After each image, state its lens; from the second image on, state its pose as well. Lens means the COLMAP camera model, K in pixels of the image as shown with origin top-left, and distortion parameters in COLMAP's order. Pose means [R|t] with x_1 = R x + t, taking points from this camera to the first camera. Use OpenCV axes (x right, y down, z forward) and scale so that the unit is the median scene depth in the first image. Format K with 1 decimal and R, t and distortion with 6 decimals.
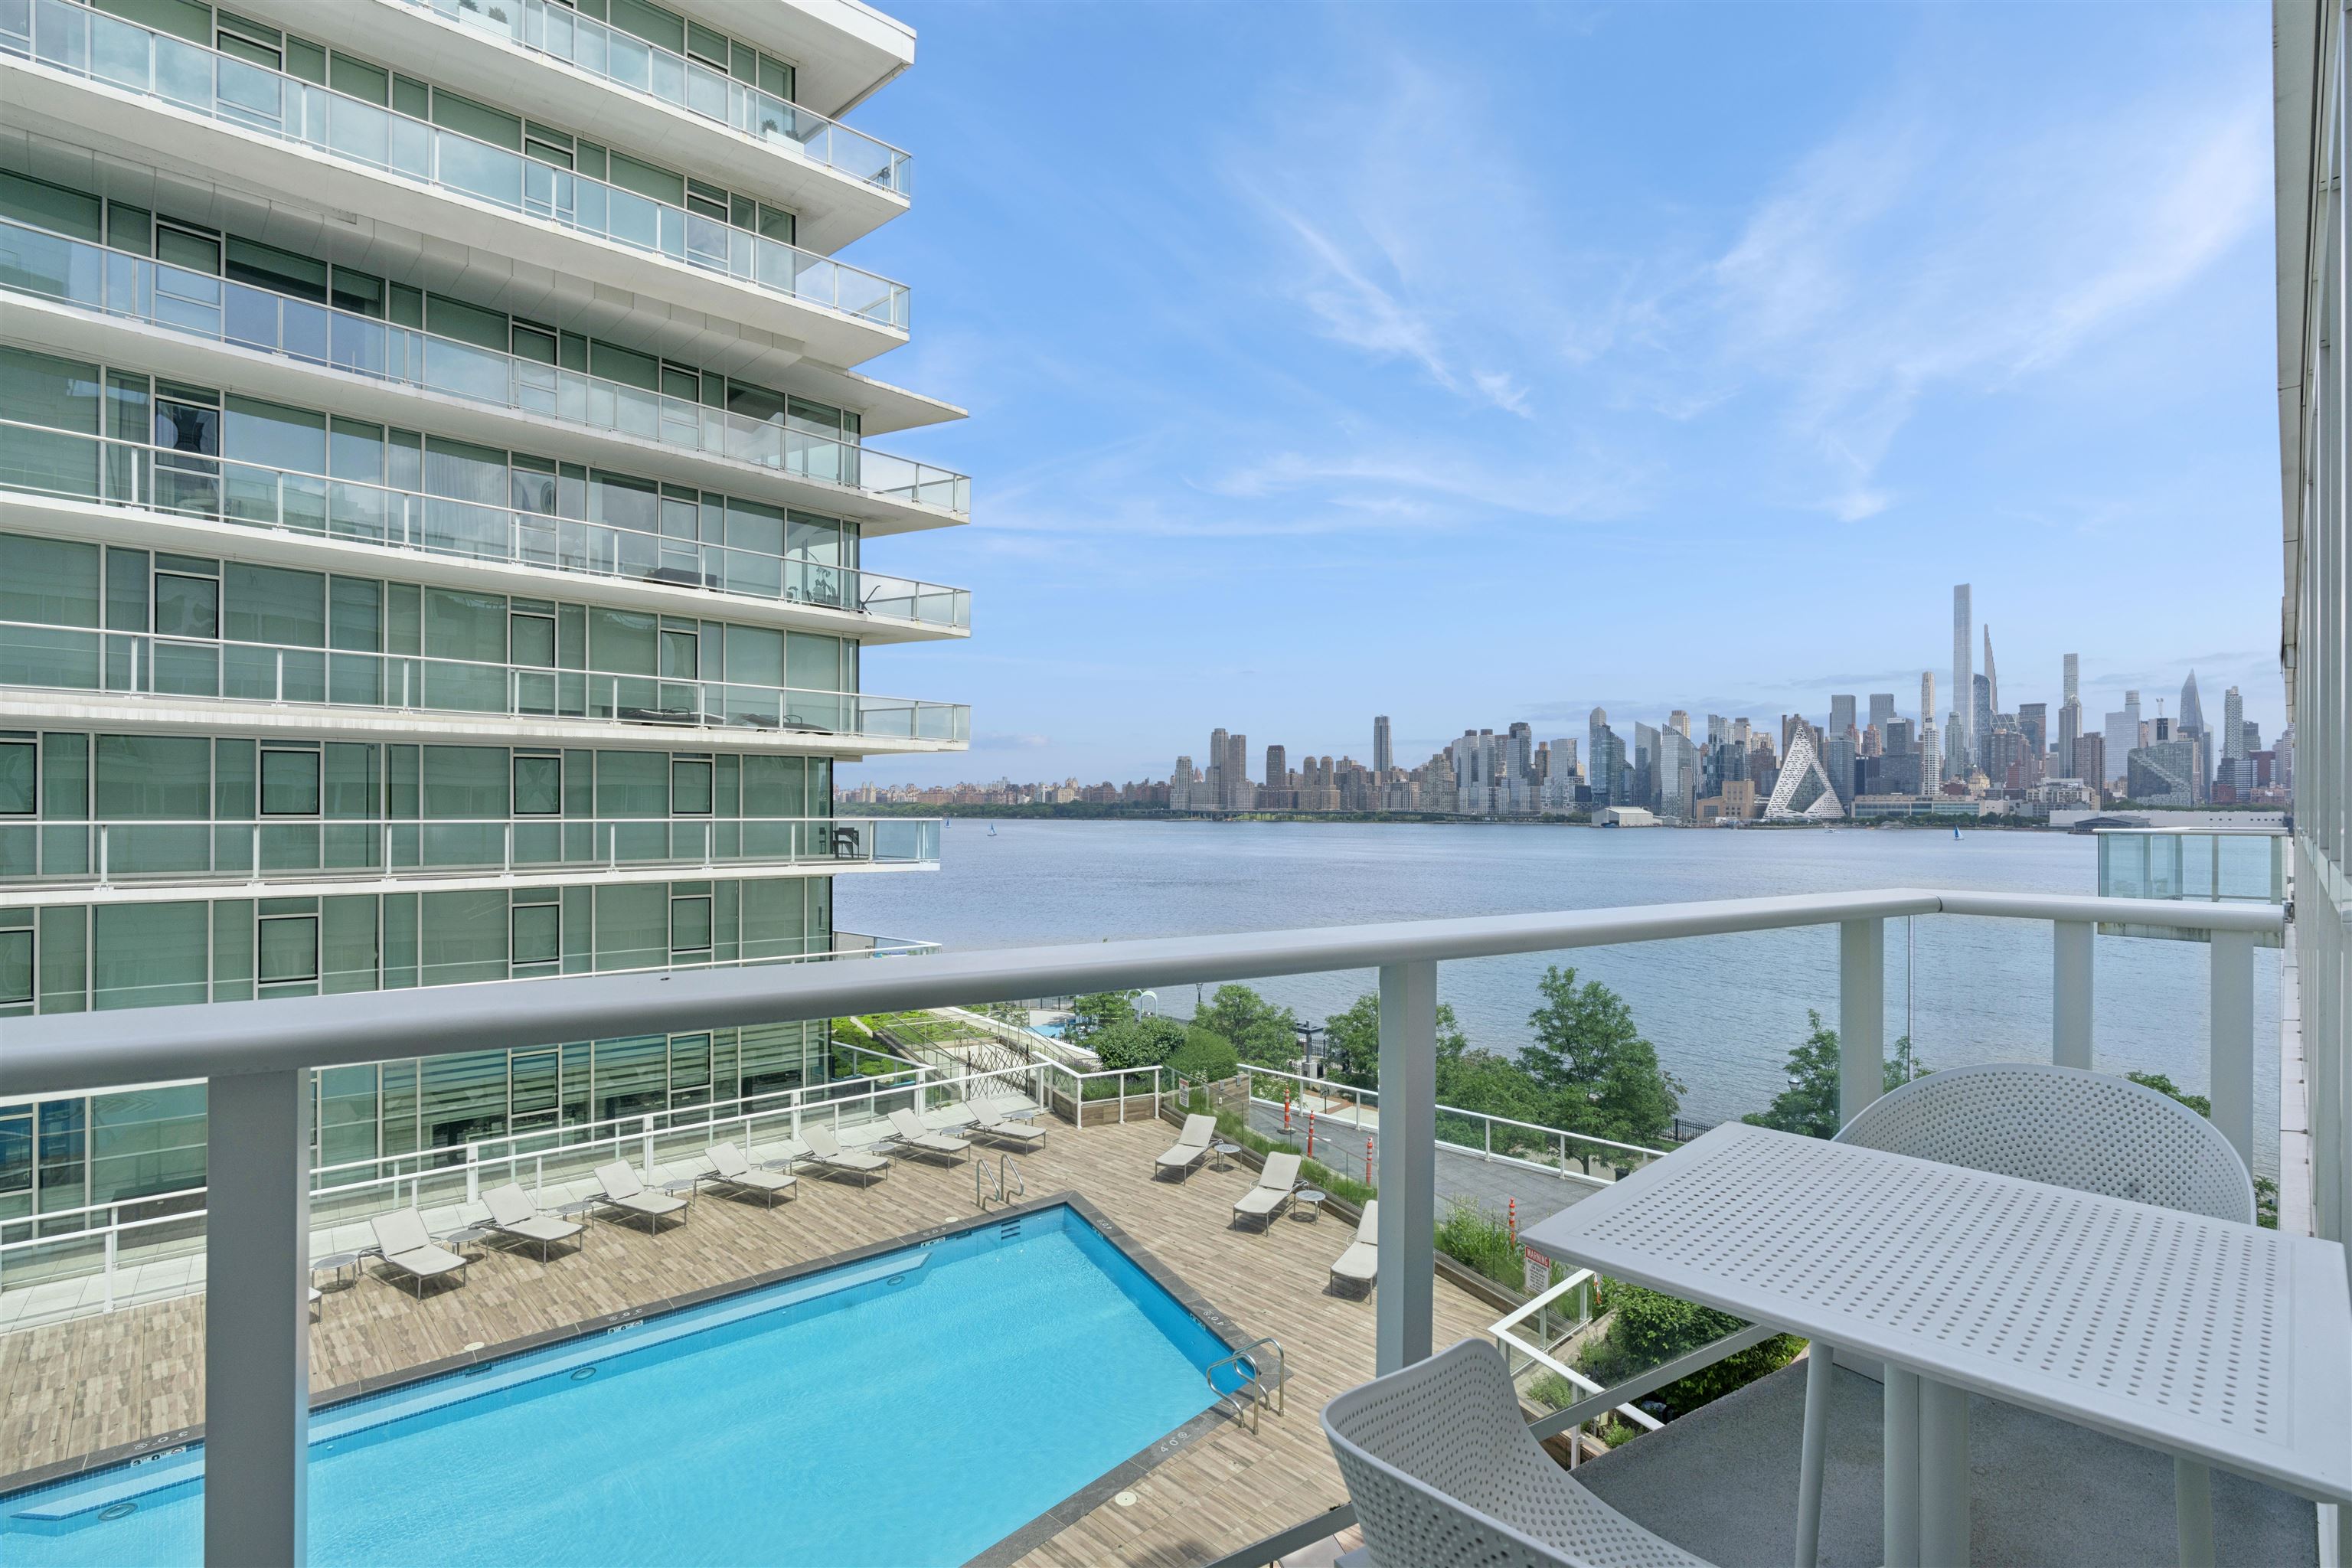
lens RADIAL K [[1072.4, 0, 1185.6], [0, 1072.4, 794.0], [0, 0, 1]] dist [-0.005640, 0.000920]
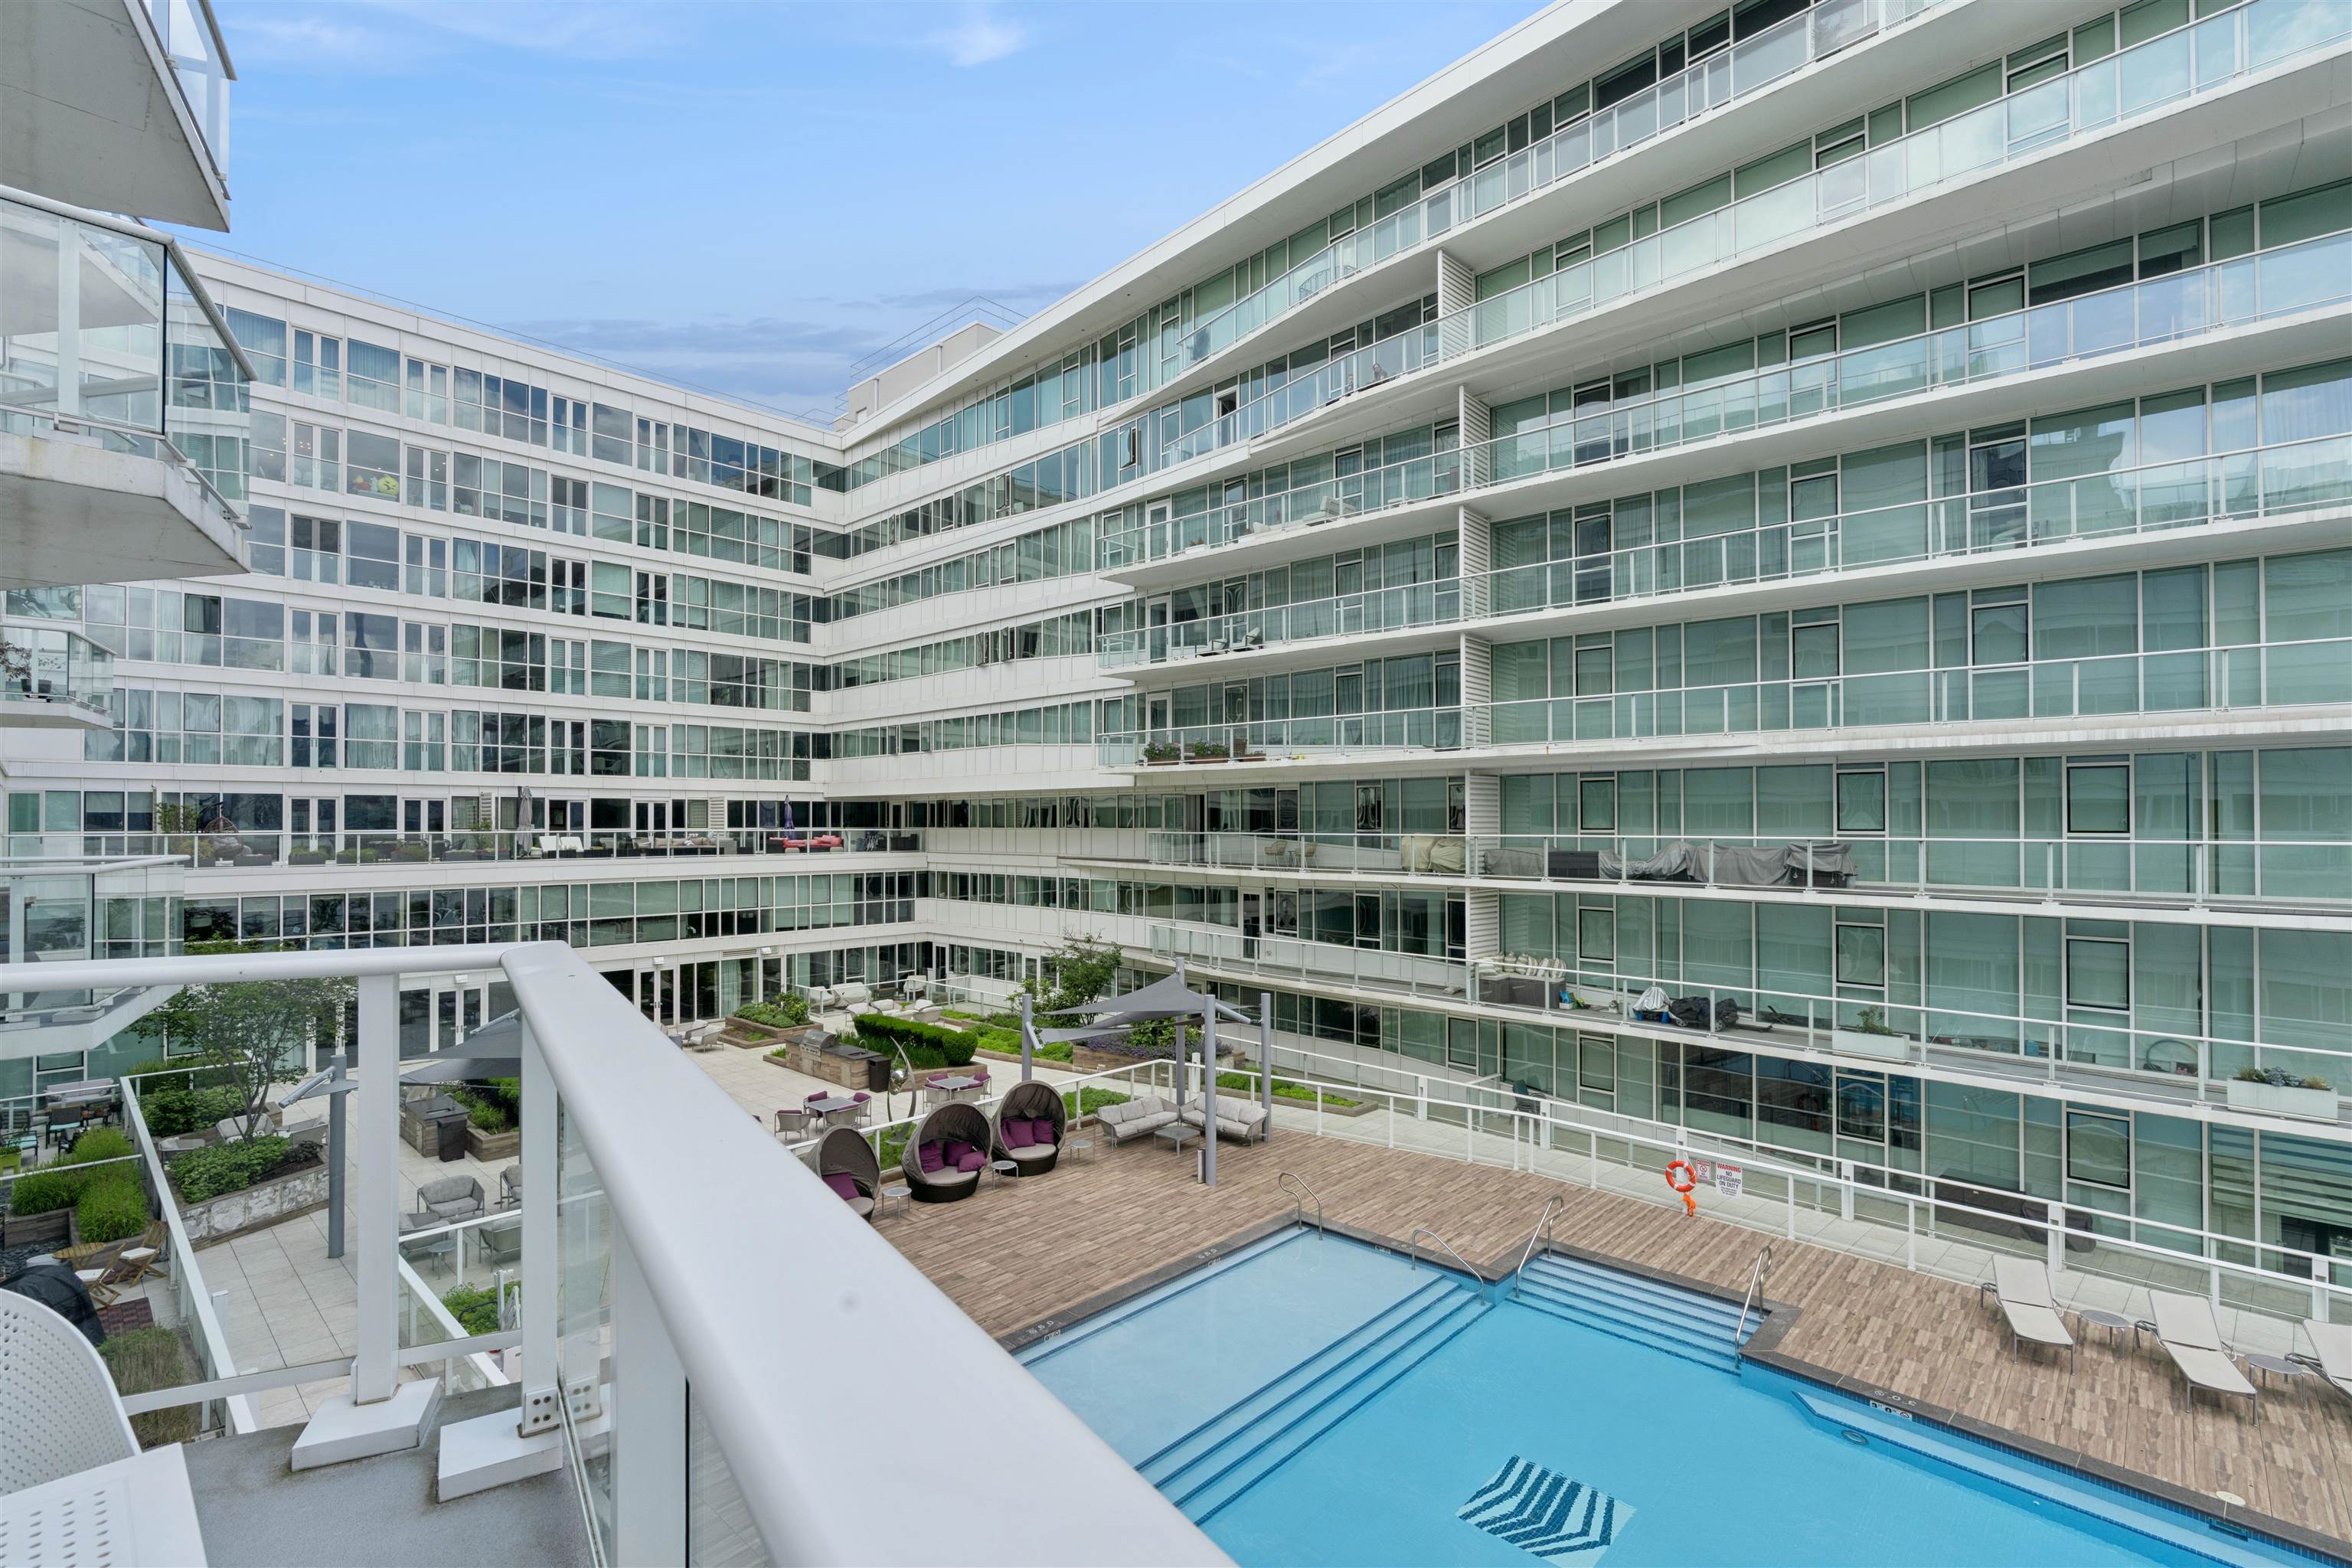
lens RADIAL K [[1072.4, 0, 1156.0], [0, 1072.4, 792.0], [0, 0, 1]] dist [-0.005640, 0.000920]
pose [[0.031595, -0.033995, -0.998922, 0.090669], [0.017656, 0.999284, -0.033449, 0.000673], [0.999345, -0.016580, 0.032173, 0.131038]]
